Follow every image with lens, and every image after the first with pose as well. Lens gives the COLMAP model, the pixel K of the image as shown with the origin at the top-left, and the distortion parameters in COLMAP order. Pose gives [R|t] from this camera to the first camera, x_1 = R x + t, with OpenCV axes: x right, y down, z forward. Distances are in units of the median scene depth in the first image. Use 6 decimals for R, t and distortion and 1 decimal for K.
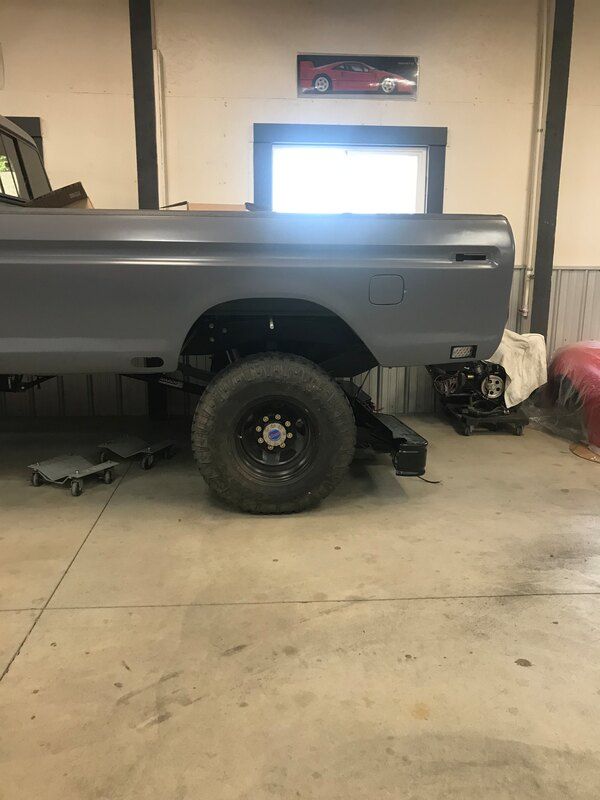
lens RADIAL K [[603.0, 0, 300.0], [0, 603.0, 400.0], [0, 0, 1]] dist [0.067291, -0.083240]
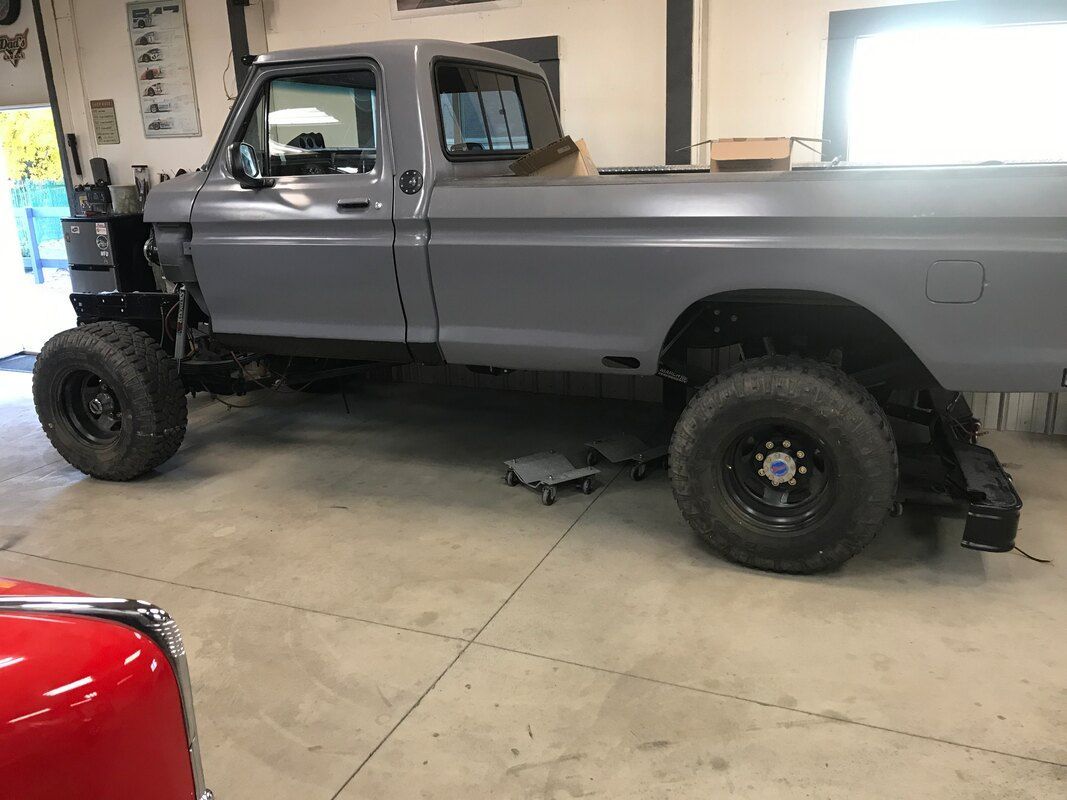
lens RADIAL K [[800.2, 0, 535.2], [0, 800.2, 418.0], [0, 0, 1]] dist [0.012798, 0.008585]
pose [[0.907143, 0.087568, -0.411612, 0.088631], [-0.064613, 0.995495, 0.069386, -0.054088], [0.415833, -0.036348, 0.908714, -0.021320]]
